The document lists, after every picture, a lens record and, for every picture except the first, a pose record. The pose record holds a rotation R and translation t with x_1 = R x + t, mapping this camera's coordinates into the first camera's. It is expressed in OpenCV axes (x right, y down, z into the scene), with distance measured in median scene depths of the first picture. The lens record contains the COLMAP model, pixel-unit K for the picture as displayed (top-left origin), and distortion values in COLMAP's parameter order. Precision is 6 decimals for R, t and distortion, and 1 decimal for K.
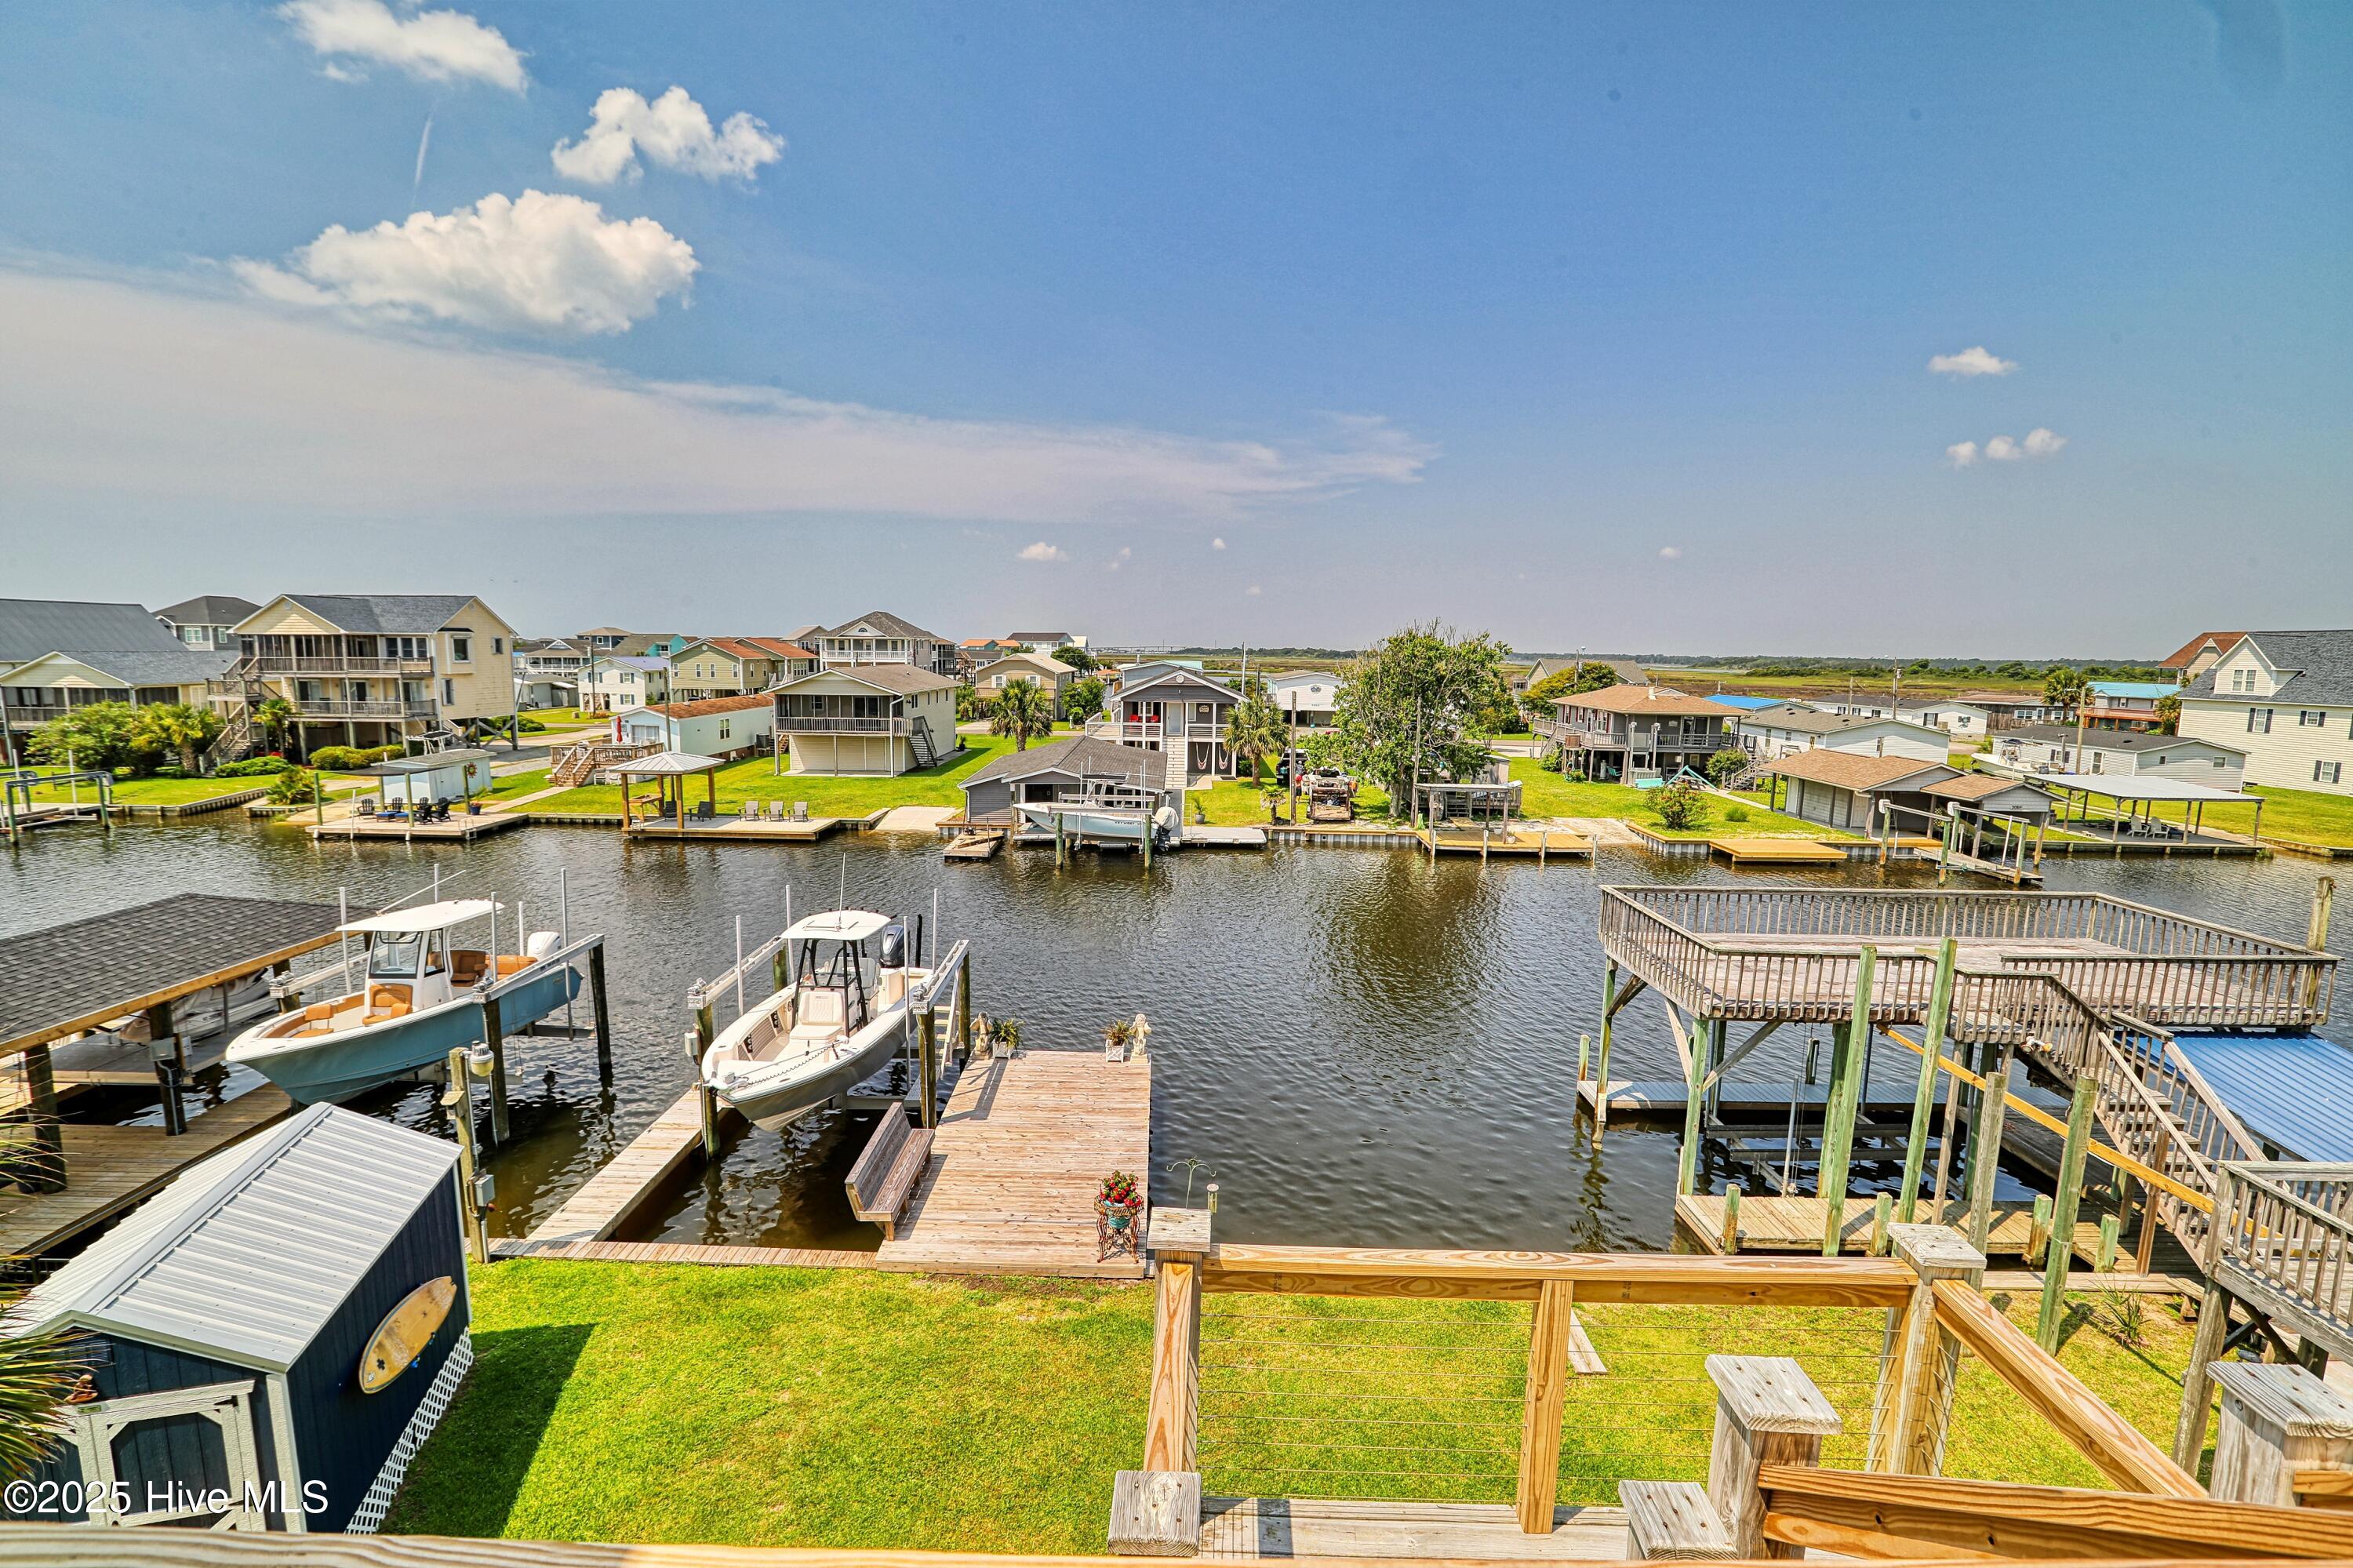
lens RADIAL K [[1070.9, 0, 1176.4], [0, 1070.9, 793.5], [0, 0, 1]] dist [-0.063632, 0.026767]
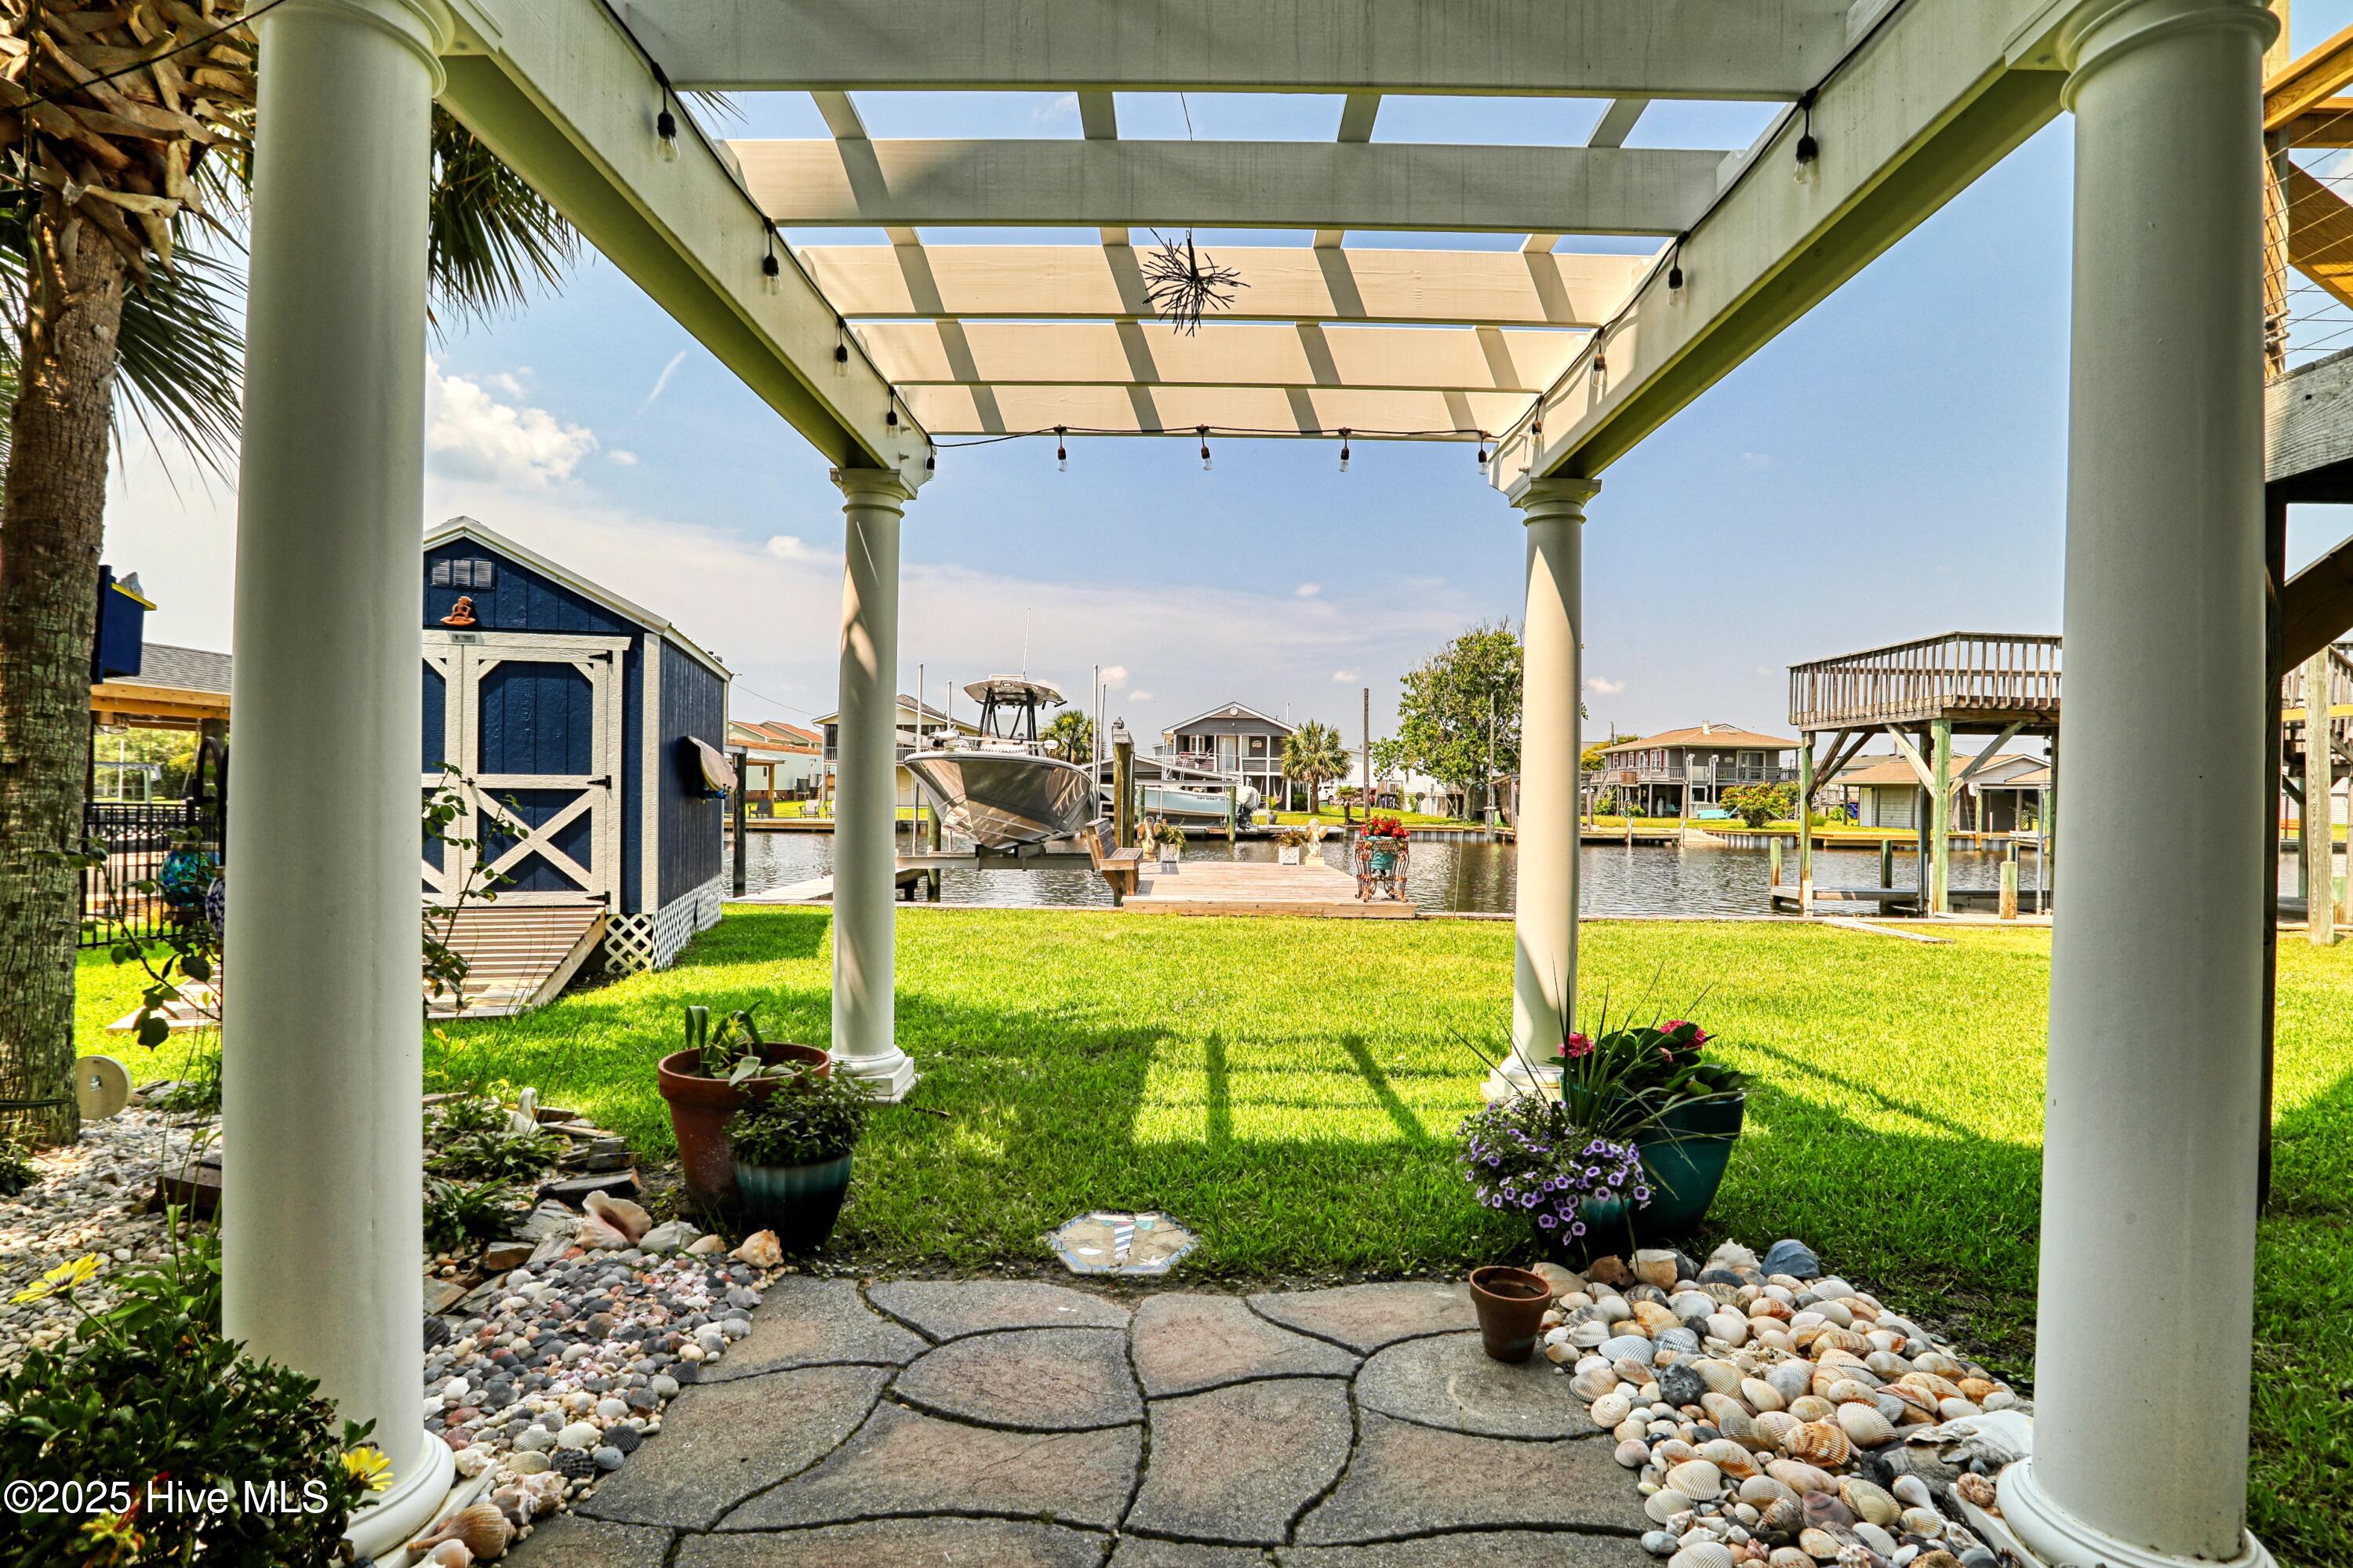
lens RADIAL K [[1089.3, 0, 1173.0], [0, 1089.3, 799.9], [0, 0, 1]] dist [-0.068616, 0.027595]
pose [[0.999997, -0.002295, -0.000277, -0.068595], [0.002240, 0.991631, -0.129087, 0.135985], [0.000571, 0.129086, 0.991633, 0.014543]]
